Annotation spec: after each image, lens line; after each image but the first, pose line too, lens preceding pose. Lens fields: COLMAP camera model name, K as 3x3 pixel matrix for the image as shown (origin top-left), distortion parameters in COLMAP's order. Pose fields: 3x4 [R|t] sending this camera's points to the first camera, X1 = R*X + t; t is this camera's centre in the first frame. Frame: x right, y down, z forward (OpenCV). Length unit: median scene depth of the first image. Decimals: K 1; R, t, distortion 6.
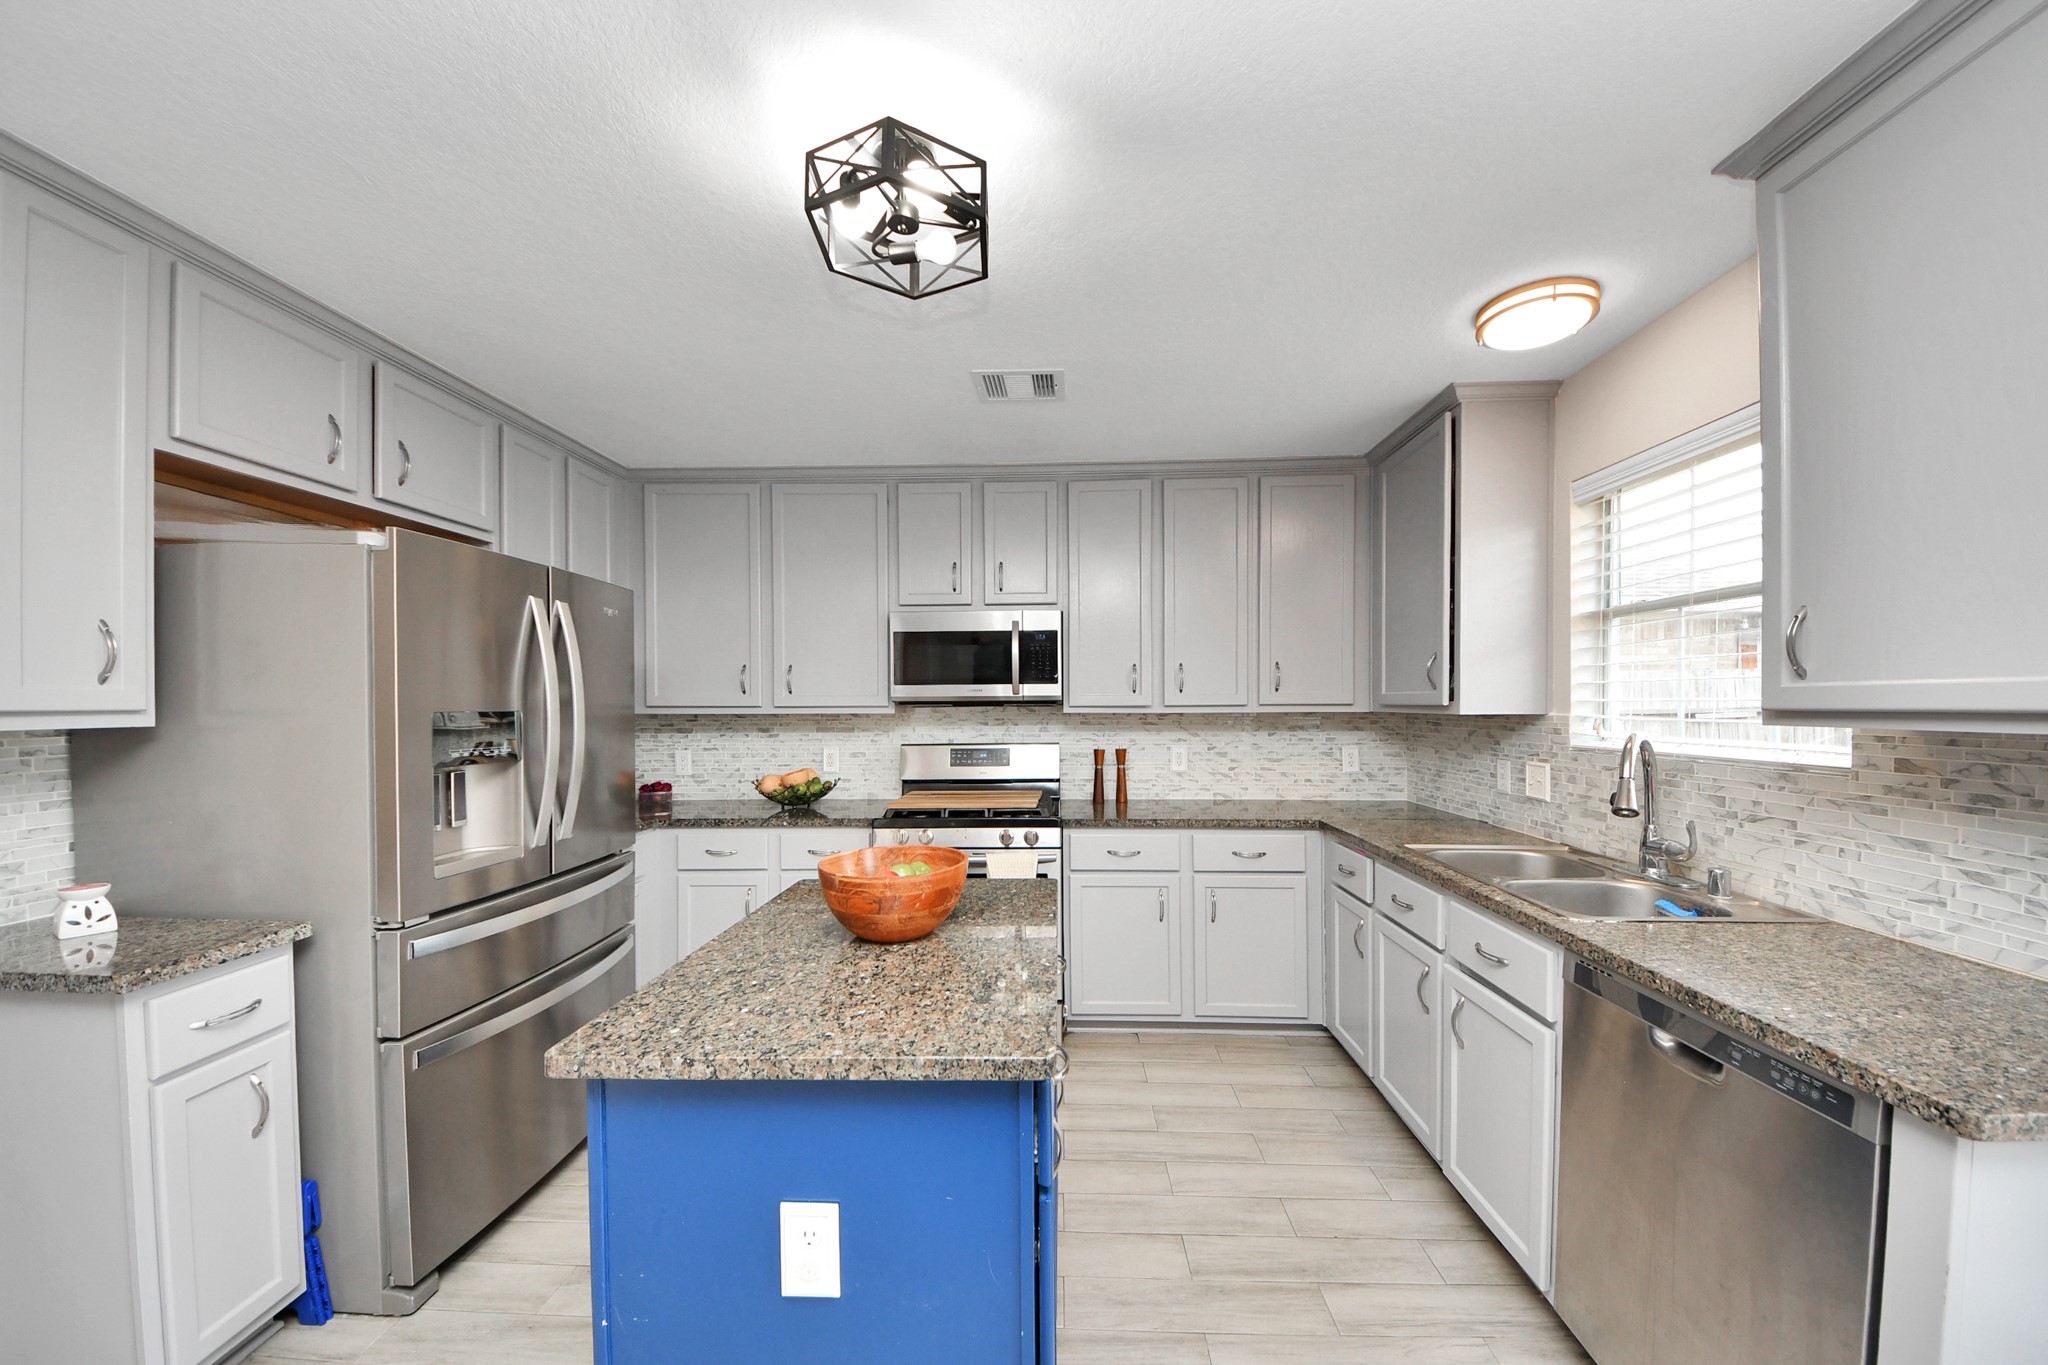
lens RADIAL K [[732.0, 0, 1040.0], [0, 732.0, 697.4], [0, 0, 1]] dist [0.001501, -0.000013]
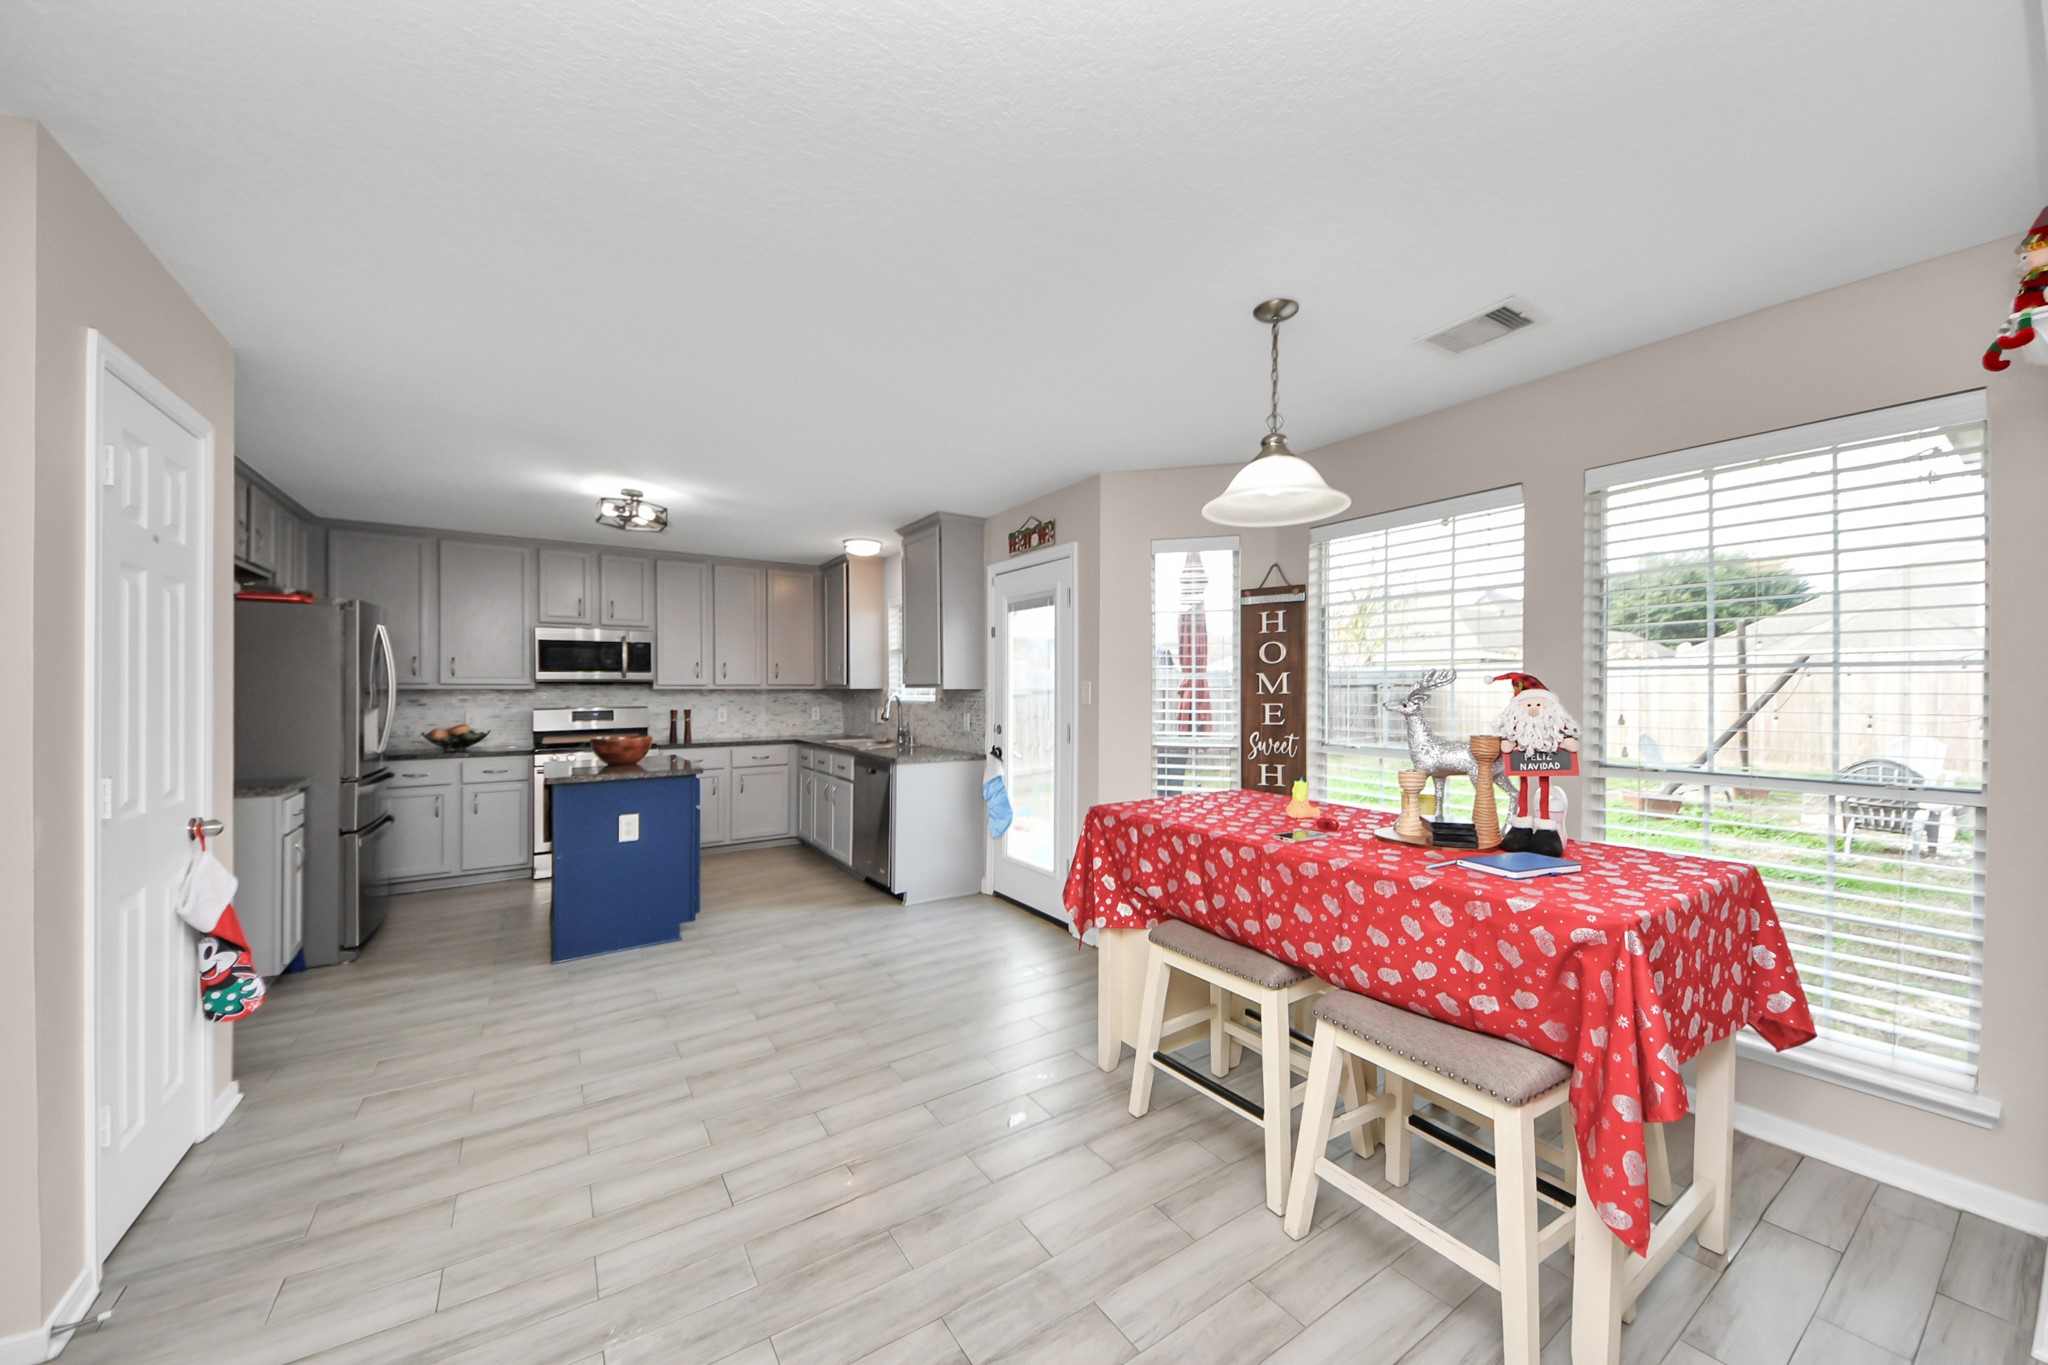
lens RADIAL K [[740.5, 0, 1054.5], [0, 740.5, 683.9], [0, 0, 1]] dist [0.000849, -0.012524]
pose [[0.804206, 0.006047, 0.594320, -0.267146], [-0.006335, 0.999979, -0.001602, 0.006580], [-0.594317, -0.002476, 0.804227, -1.080990]]
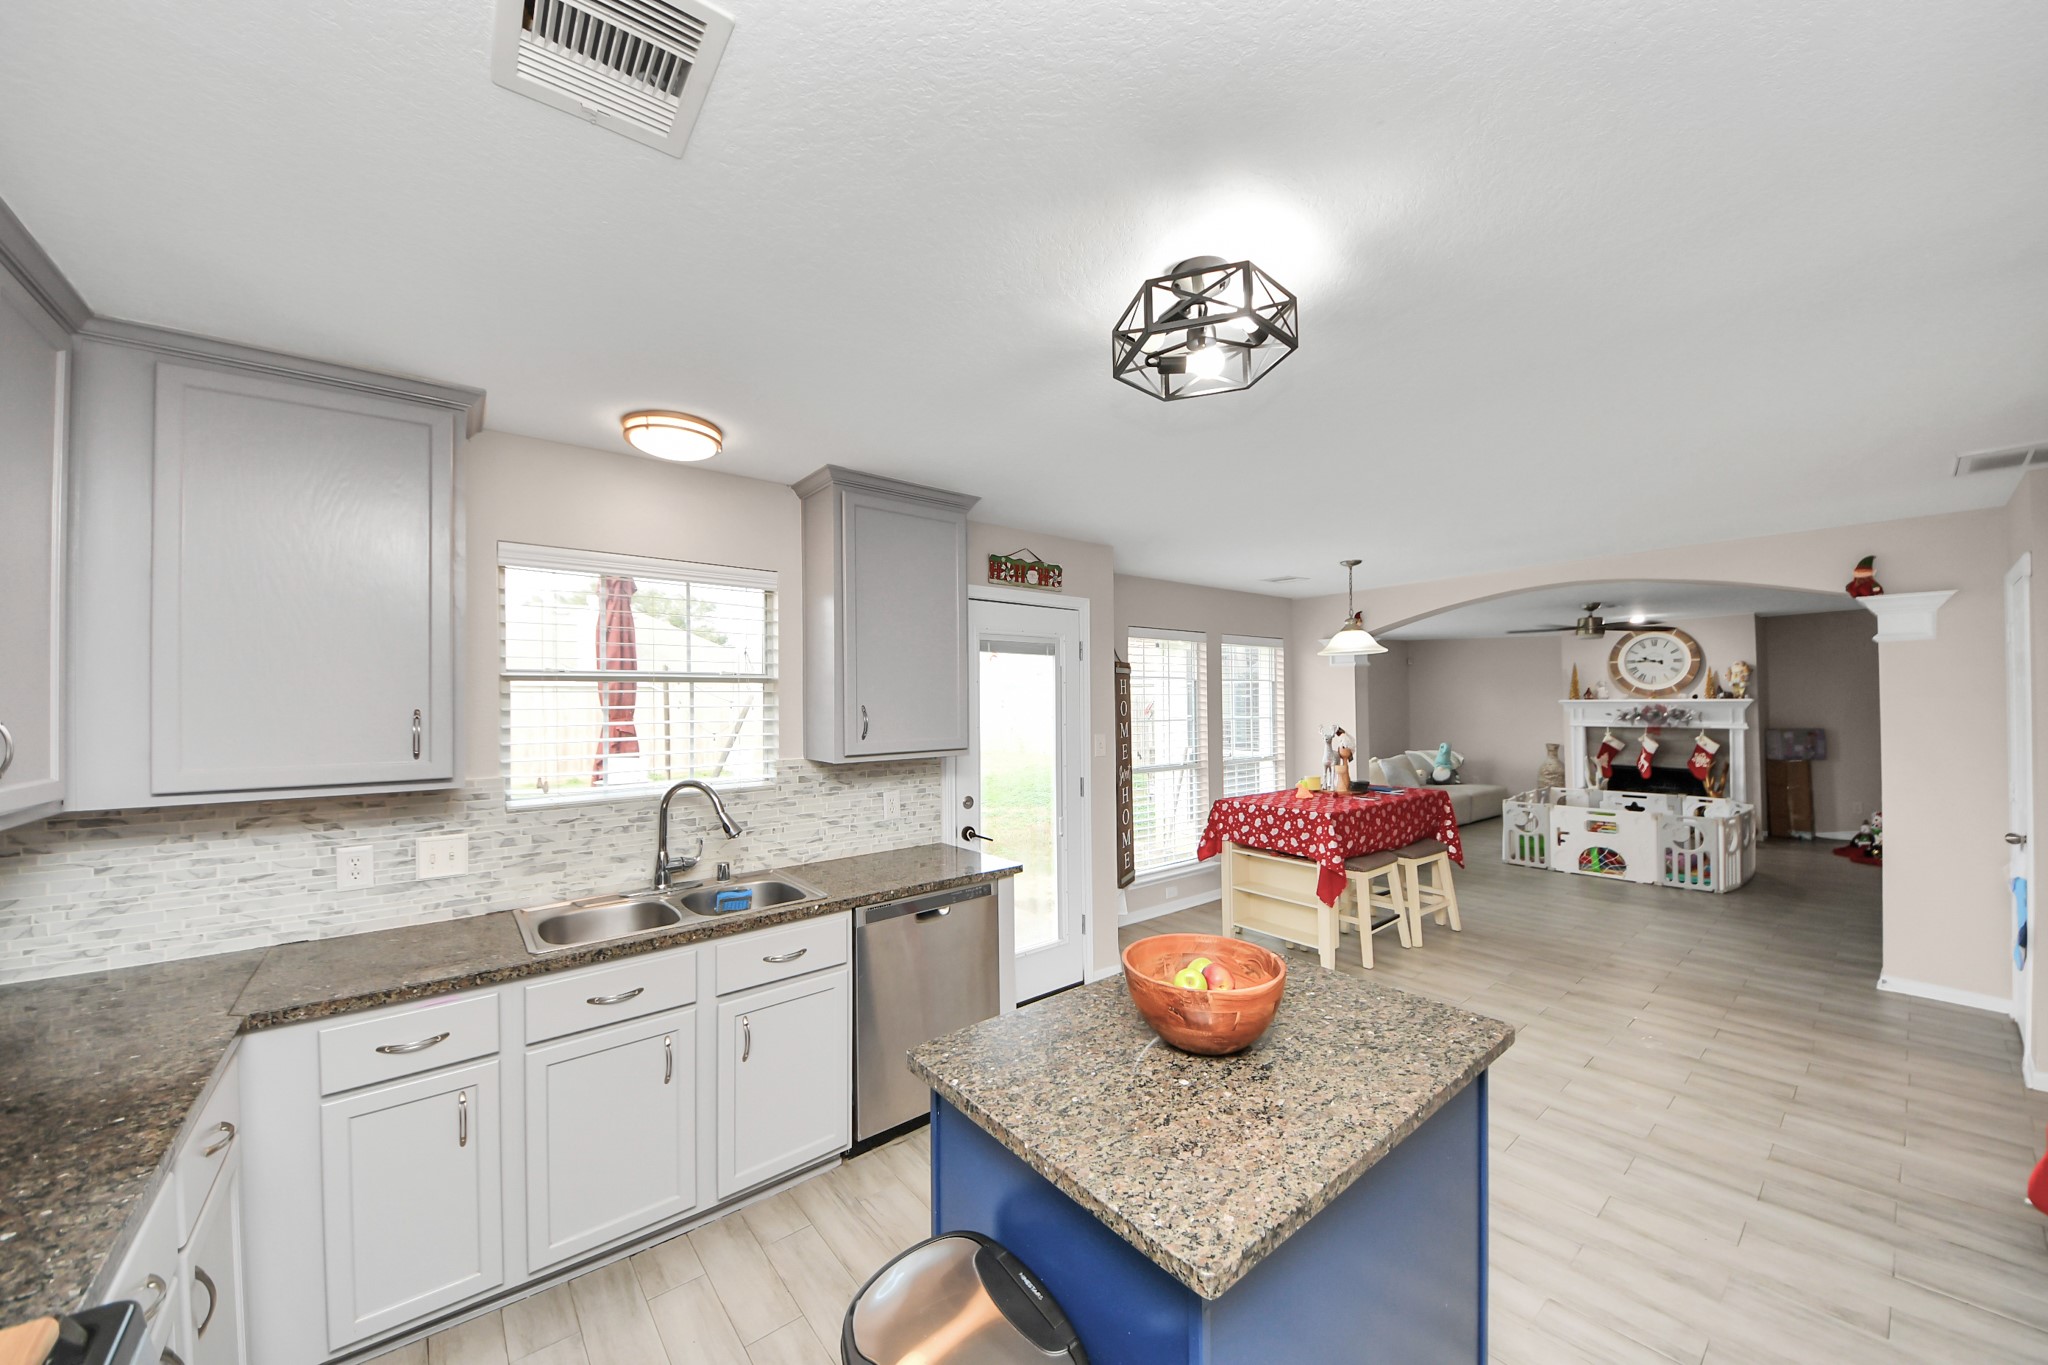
lens RADIAL K [[705.6, 0, 1037.4], [0, 705.6, 690.4], [0, 0, 1]] dist [-0.001305, -0.008903]
pose [[-0.659393, 0.023736, 0.751424, -0.359767], [0.009133, 0.999681, -0.023563, -0.049775], [-0.751743, -0.008674, -0.659399, 0.850603]]
